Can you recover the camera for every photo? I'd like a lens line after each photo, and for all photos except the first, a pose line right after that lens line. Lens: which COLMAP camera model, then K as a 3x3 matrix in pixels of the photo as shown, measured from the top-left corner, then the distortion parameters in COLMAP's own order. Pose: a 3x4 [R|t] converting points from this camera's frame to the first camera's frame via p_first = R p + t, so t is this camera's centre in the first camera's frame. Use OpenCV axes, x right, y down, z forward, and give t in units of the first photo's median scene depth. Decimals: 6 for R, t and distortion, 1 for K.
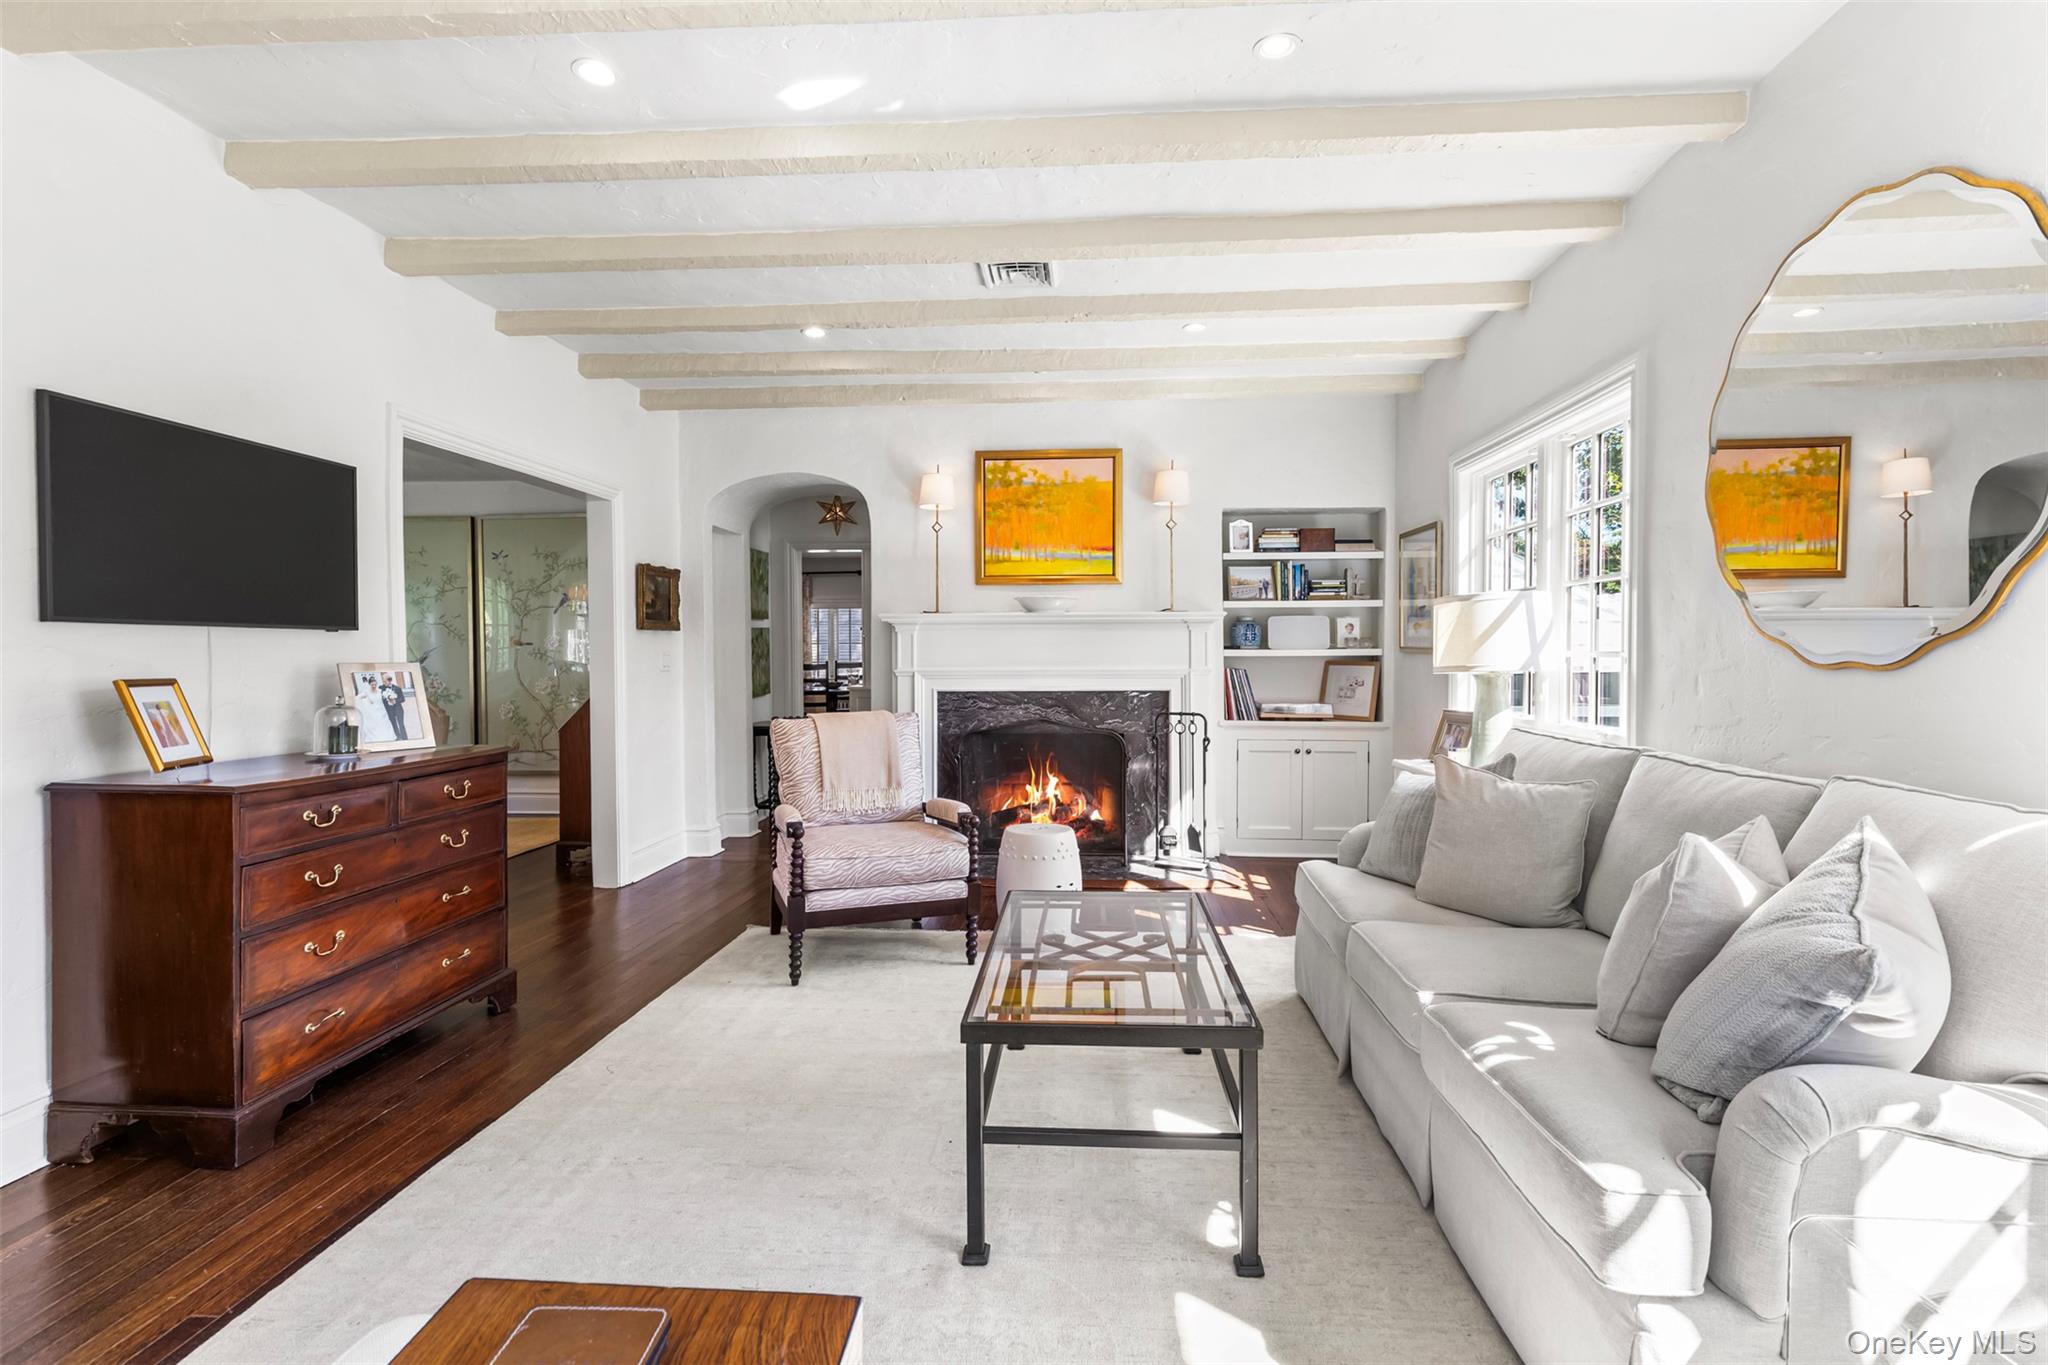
lens RADIAL K [[920.6, 0, 1031.6], [0, 920.6, 671.2], [0, 0, 1]] dist [-0.000225, -0.000113]
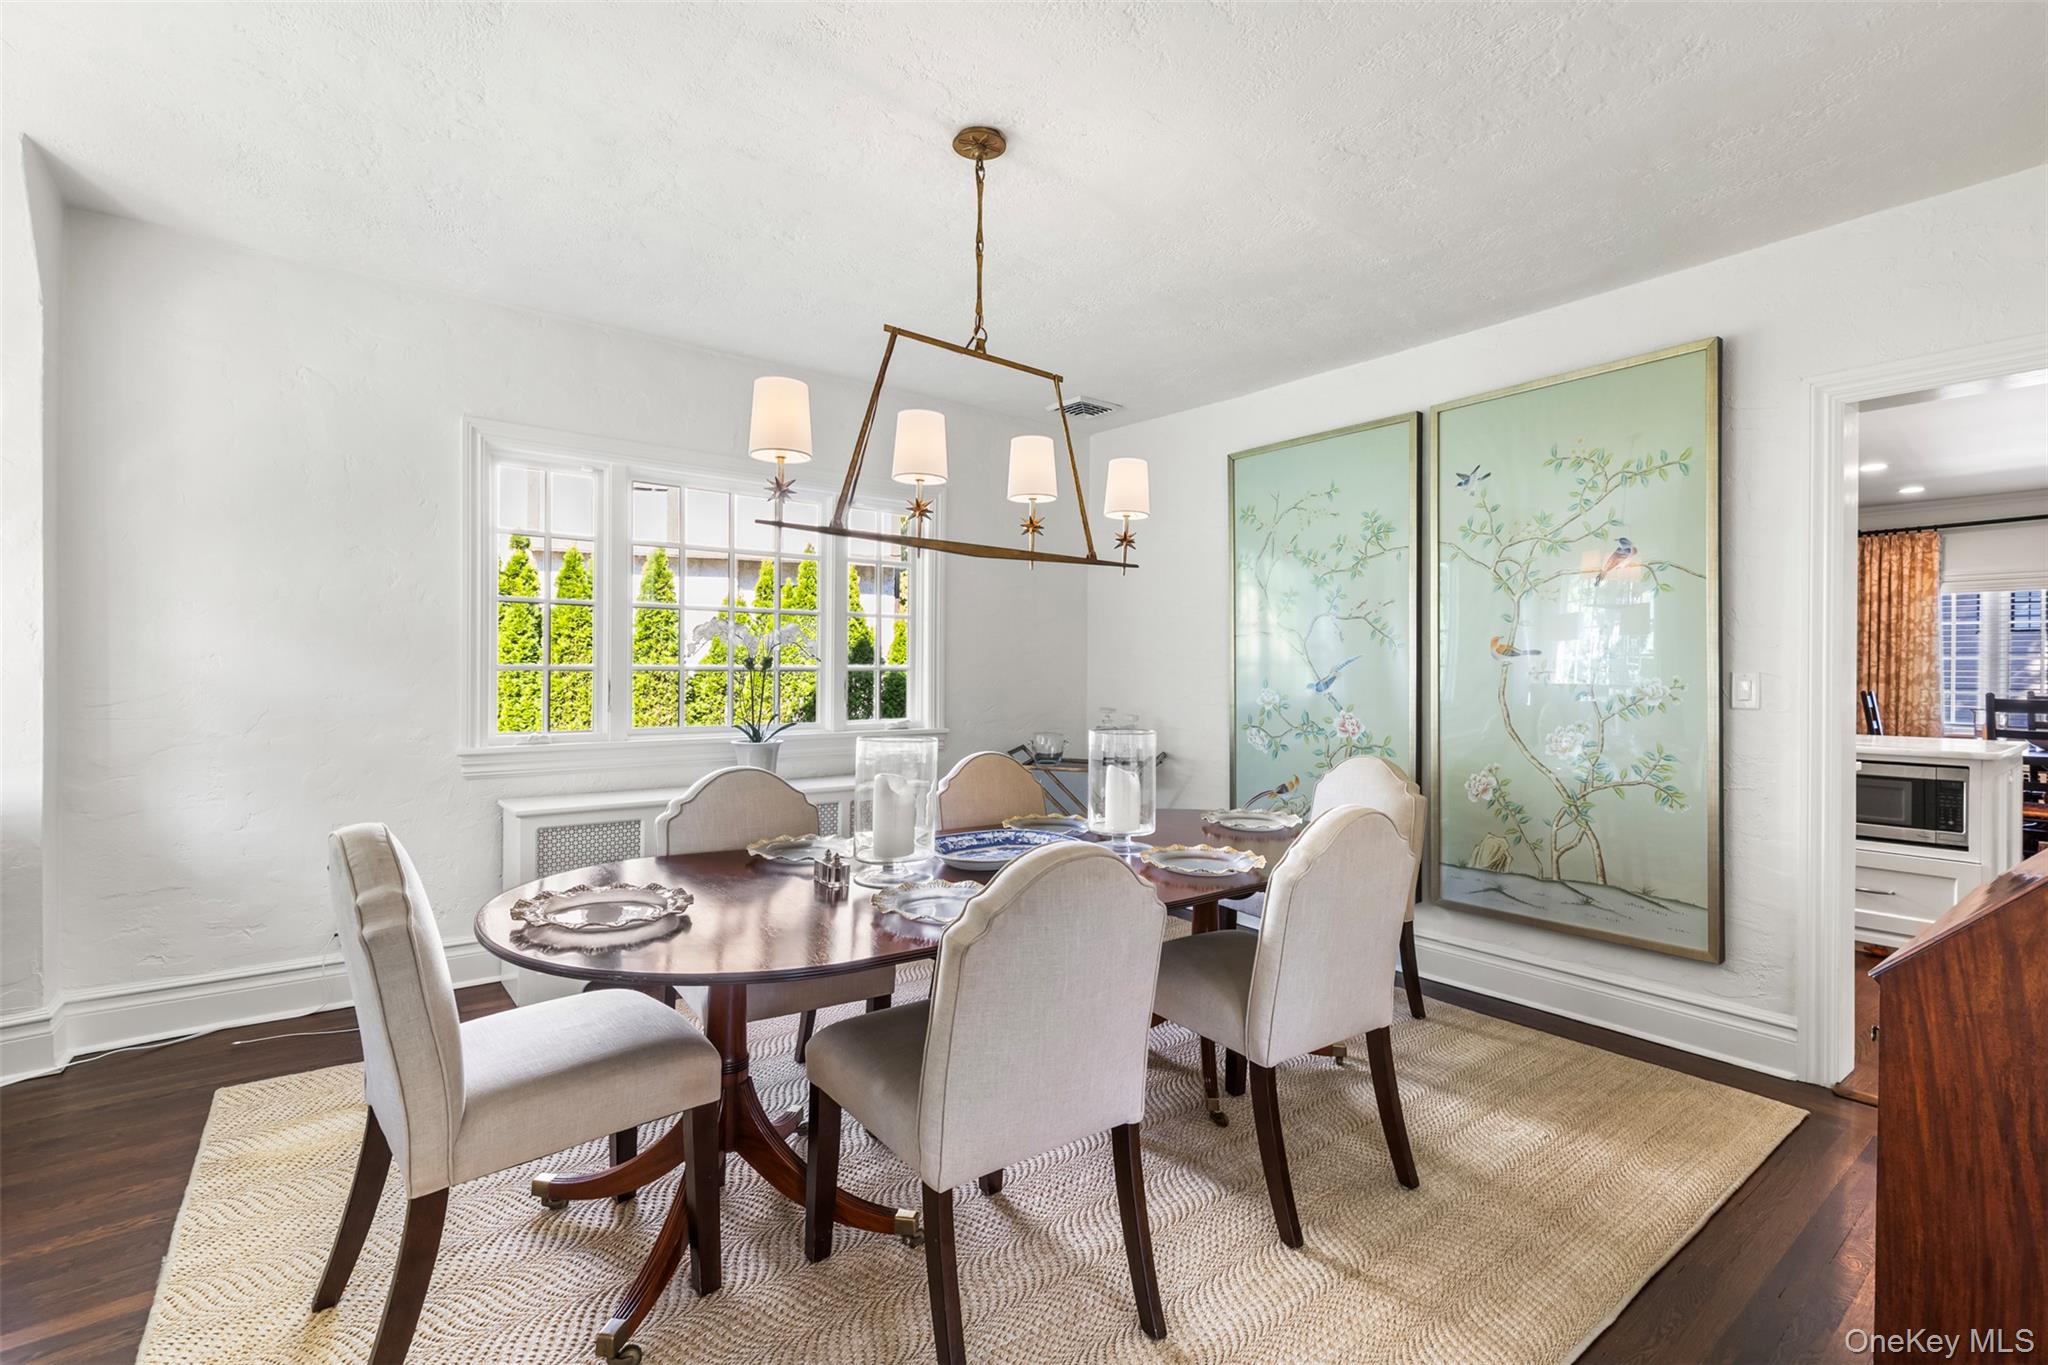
lens RADIAL K [[920.6, 0, 1031.6], [0, 920.6, 671.2], [0, 0, 1]] dist [-0.000225, -0.000113]
pose [[0.668862, 0.006833, -0.743355, -0.364197], [-0.019607, 0.999772, -0.008452, -0.010897], [0.743128, 0.020228, 0.668844, 0.486979]]
